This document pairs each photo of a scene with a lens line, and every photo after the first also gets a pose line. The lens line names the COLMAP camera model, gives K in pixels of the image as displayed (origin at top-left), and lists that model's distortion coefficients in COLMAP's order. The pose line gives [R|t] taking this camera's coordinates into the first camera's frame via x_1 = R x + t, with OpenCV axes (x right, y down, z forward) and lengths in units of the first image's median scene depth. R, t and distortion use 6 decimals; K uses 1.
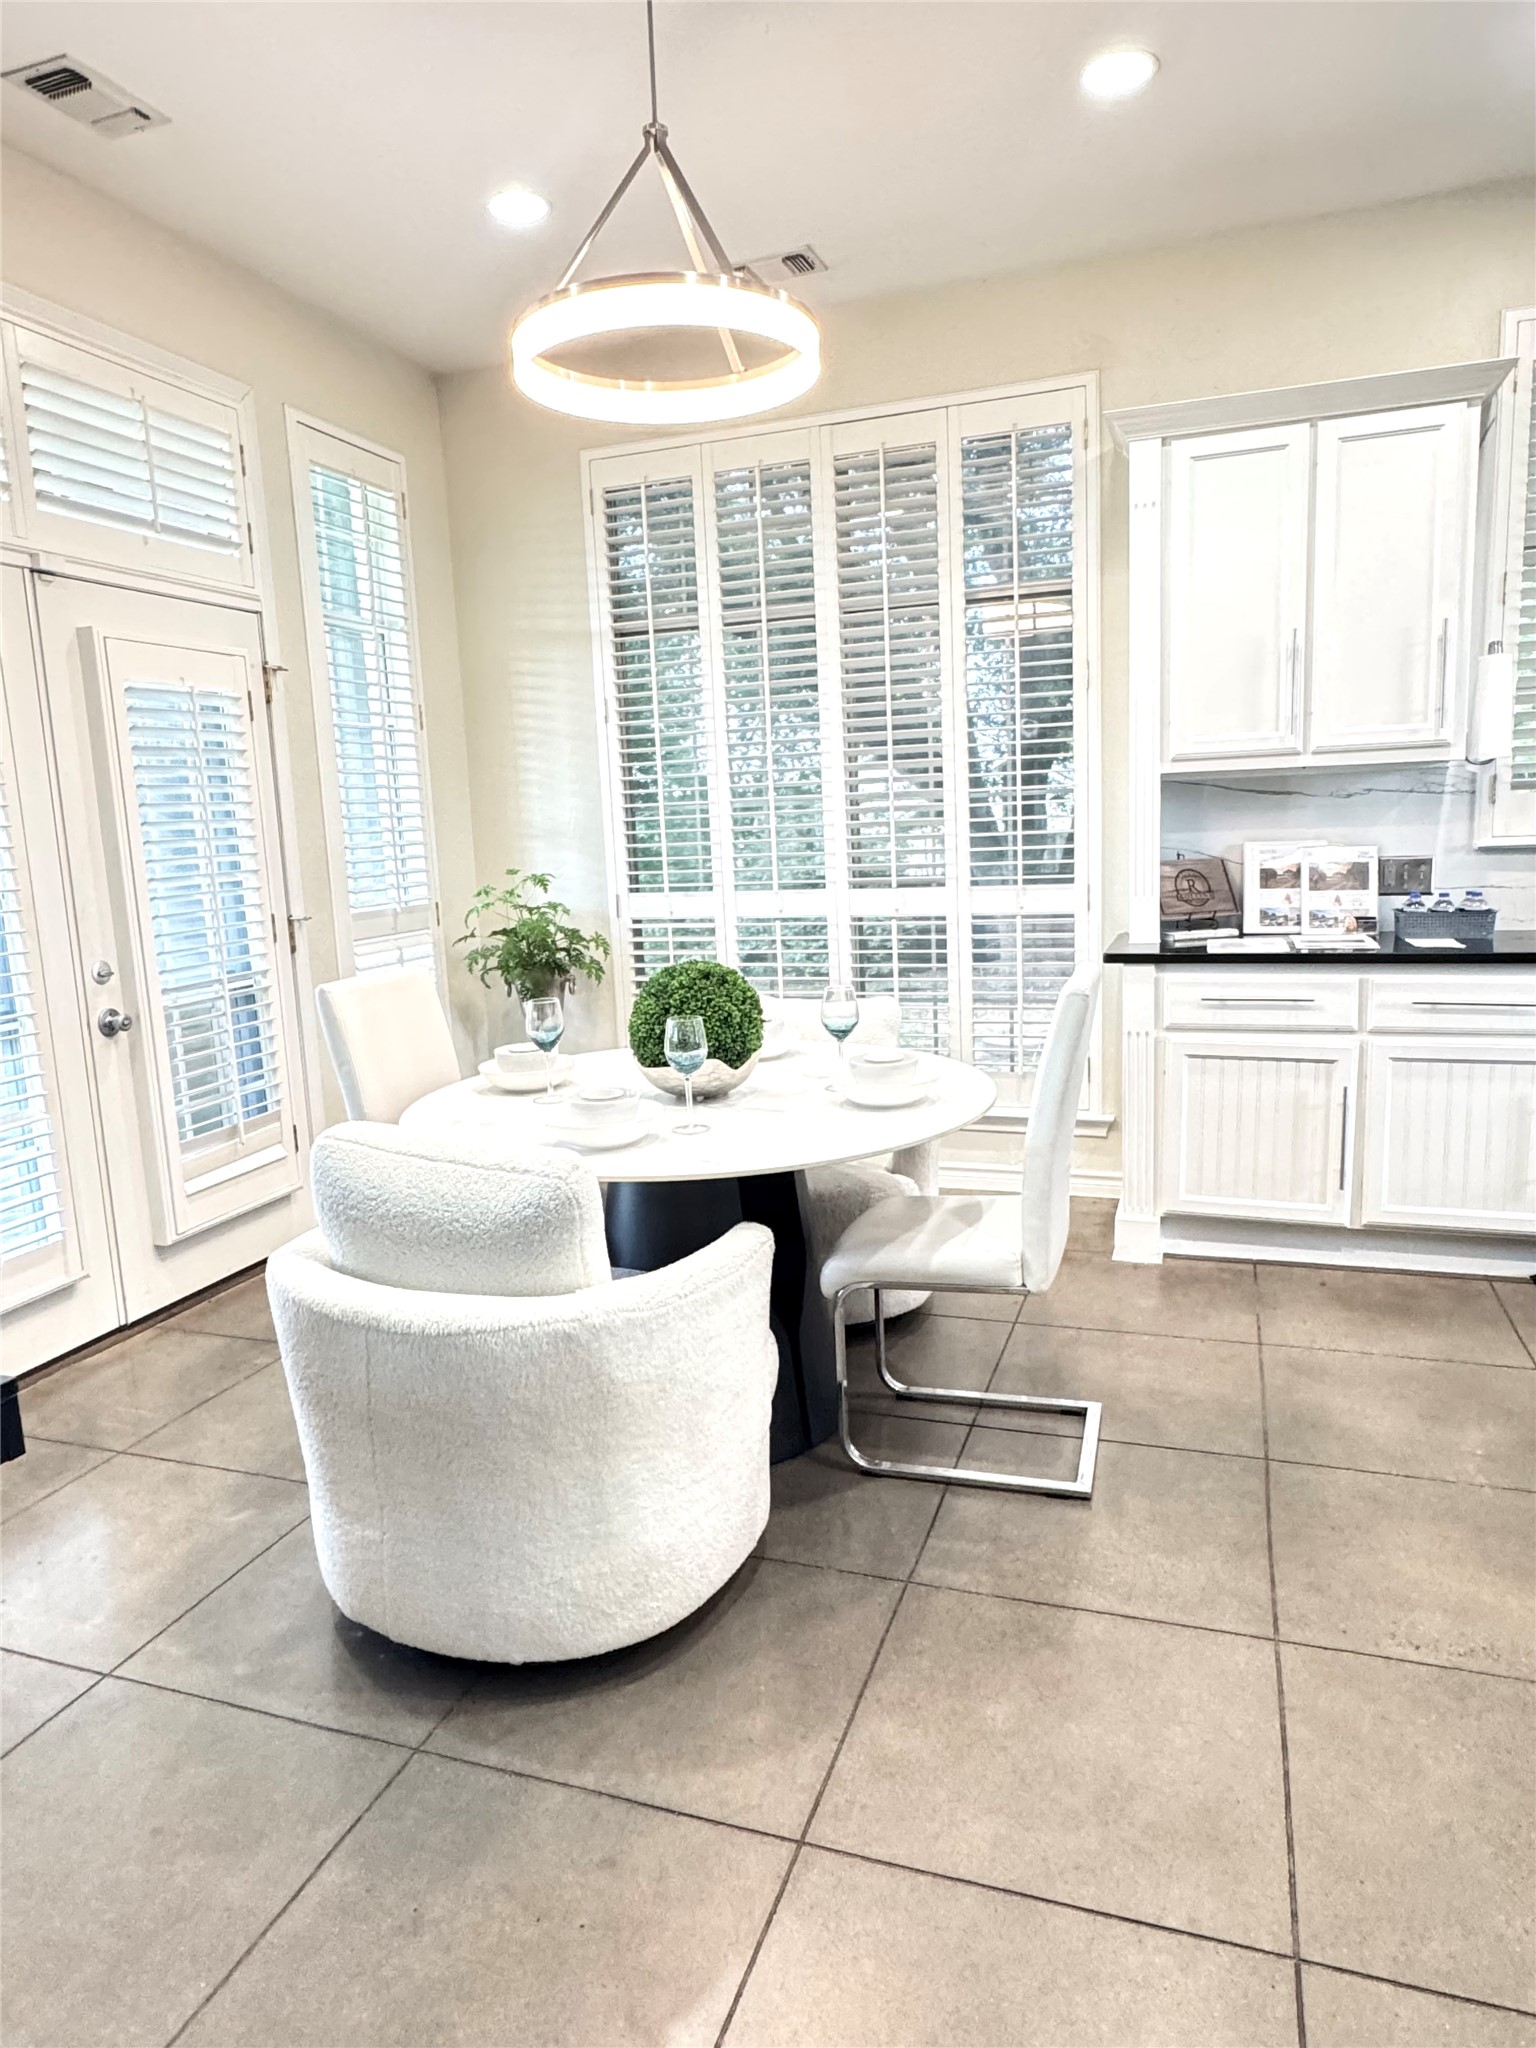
lens RADIAL K [[1282.8, 0, 768.0], [0, 1282.8, 1024.0], [0, 0, 1]] dist [-0.001269, -0.000098]
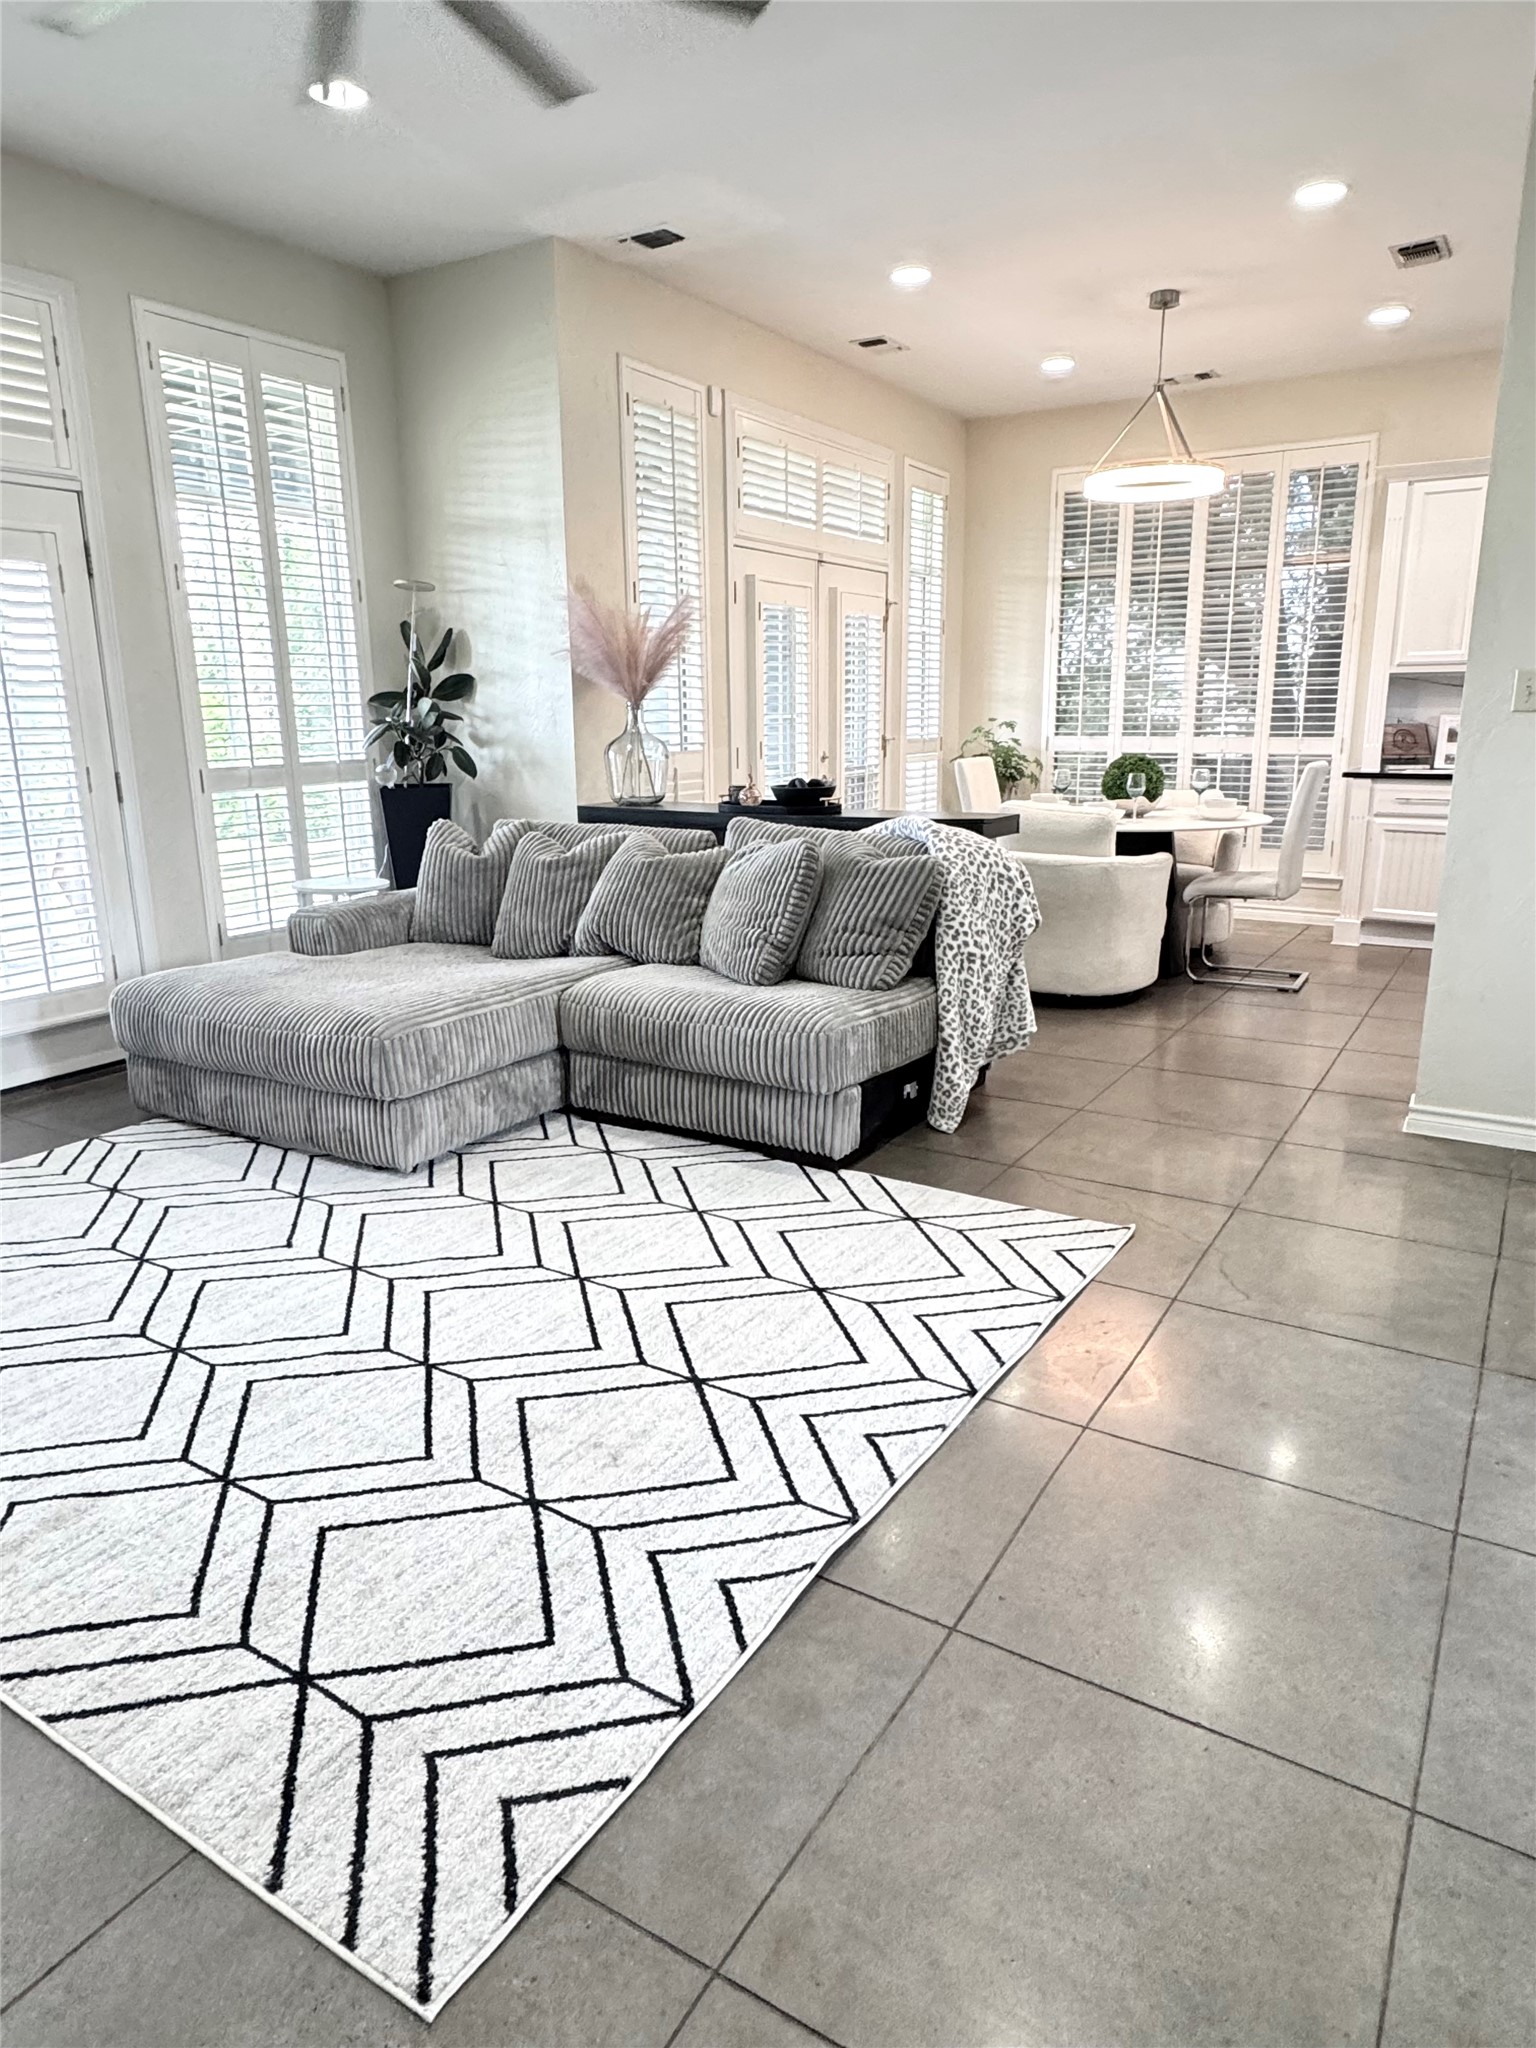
lens RADIAL K [[1282.4, 0, 756.6], [0, 1282.4, 1017.7], [0, 0, 1]] dist [-0.000606, 0.000634]
pose [[0.975454, 0.082896, -0.204003, -0.144618], [-0.065044, 0.993565, 0.092721, 0.169222], [0.210377, -0.077176, 0.974569, -0.939922]]
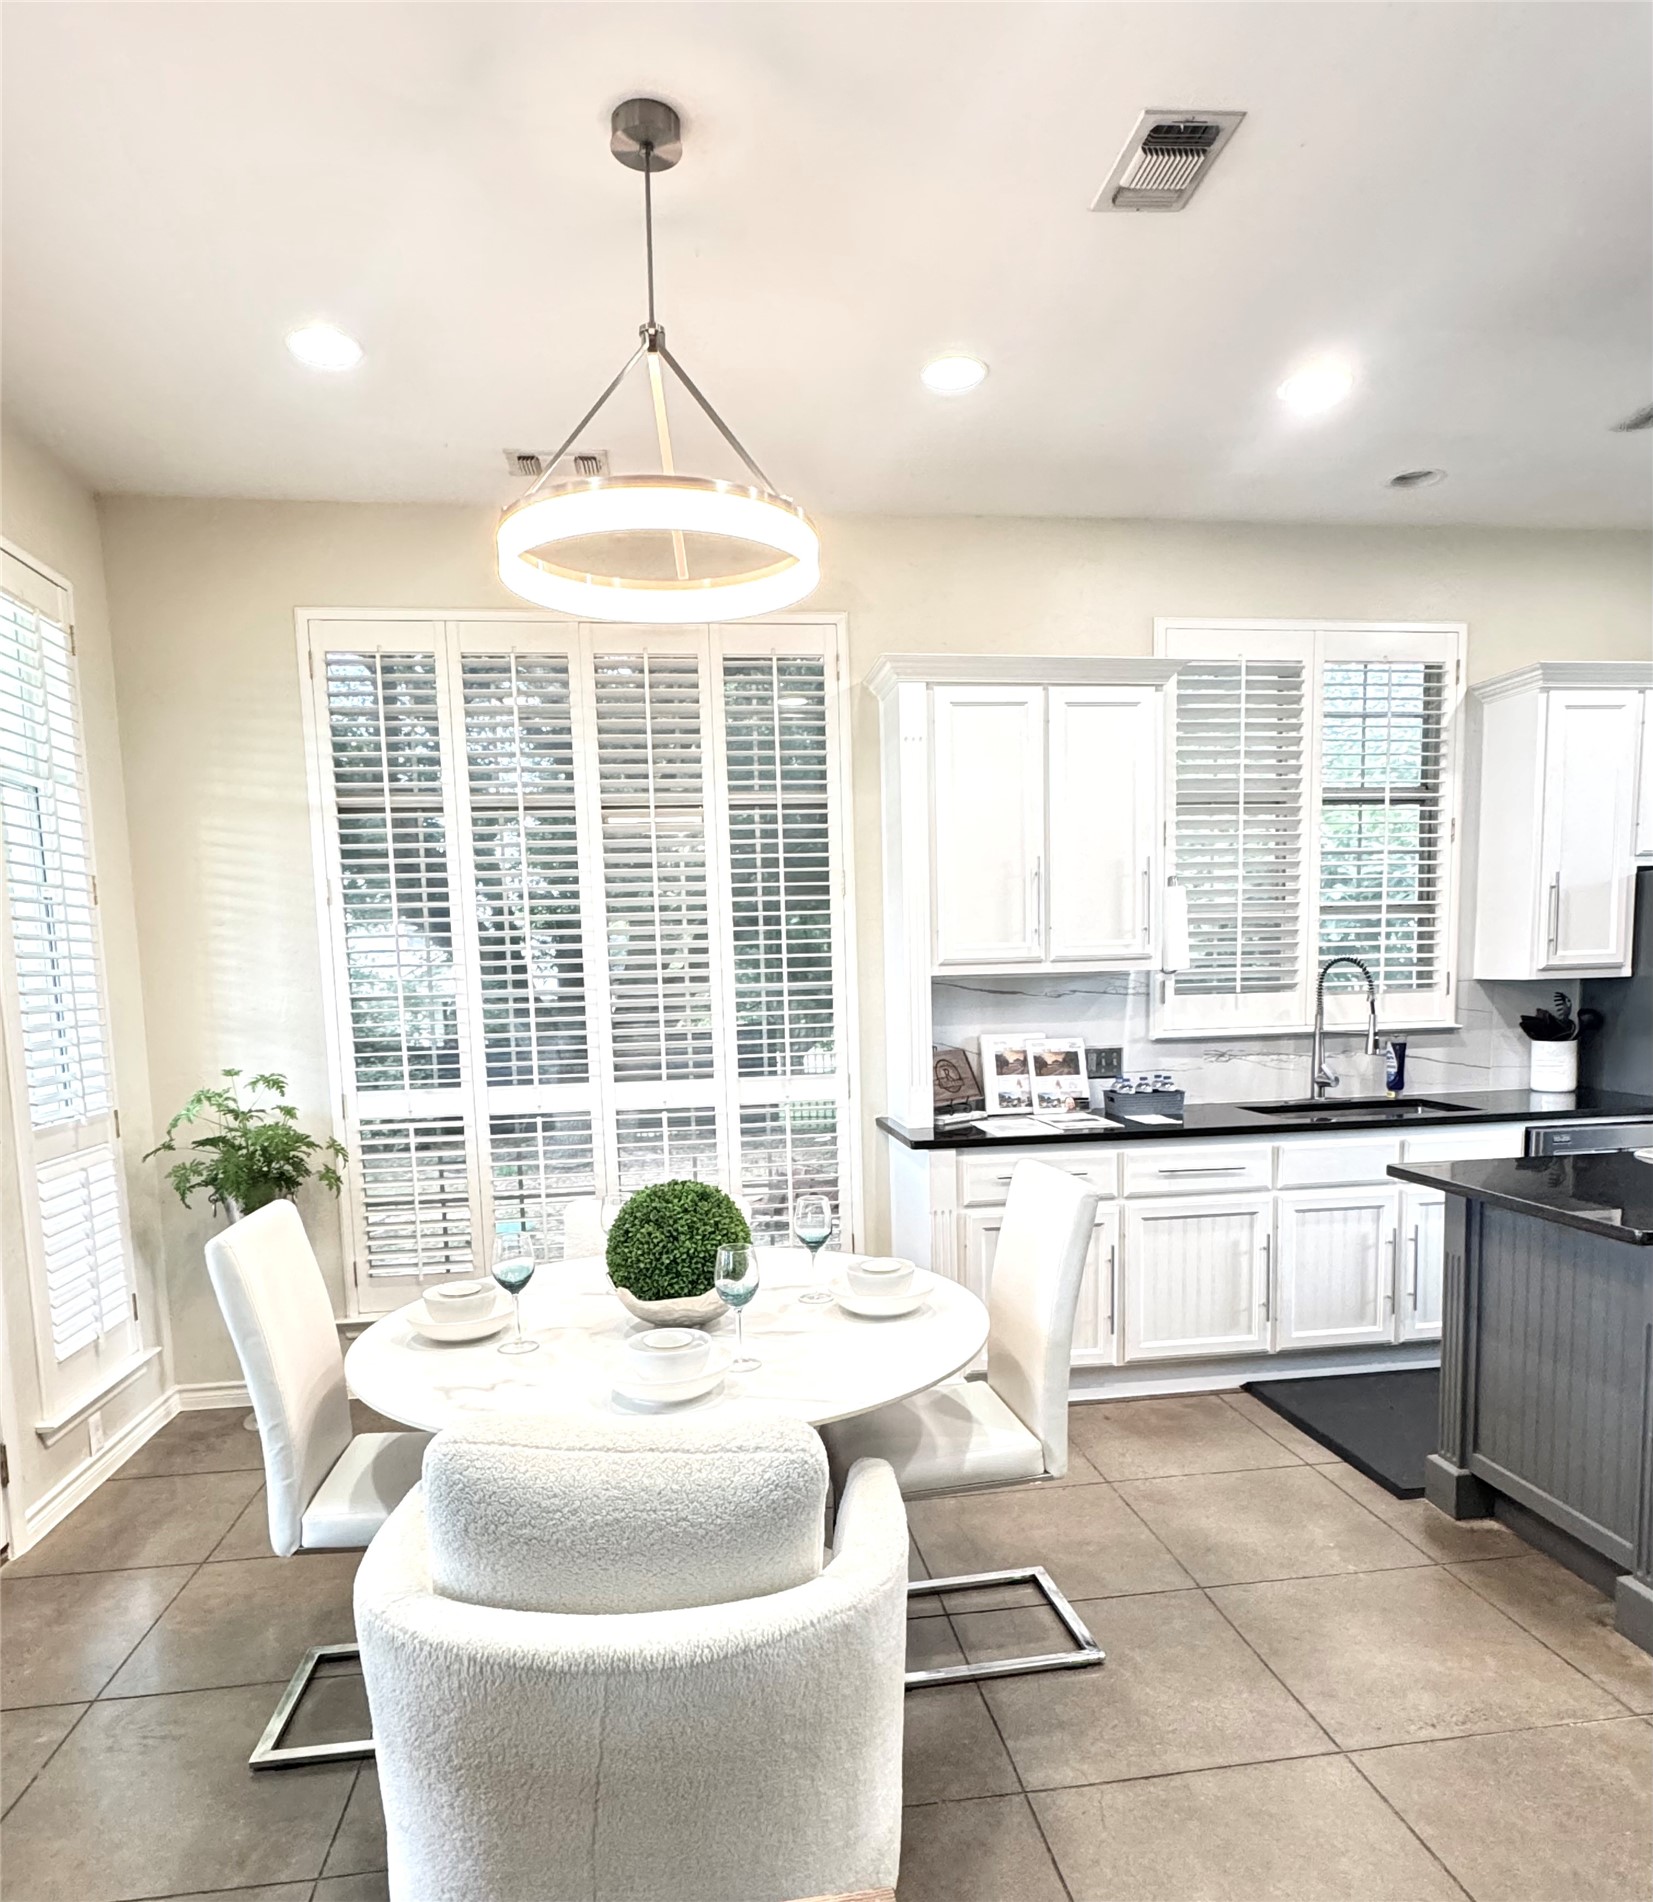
lens RADIAL K [[1228.2, 0, 830.9], [0, 1228.2, 1098.8], [0, 0, 1]] dist [-0.005993, 0.001333]
pose [[0.887441, -0.032817, 0.459752, -0.261209], [0.063285, 0.996691, -0.051014, -0.039590], [-0.456557, 0.074367, 0.886581, 0.101938]]
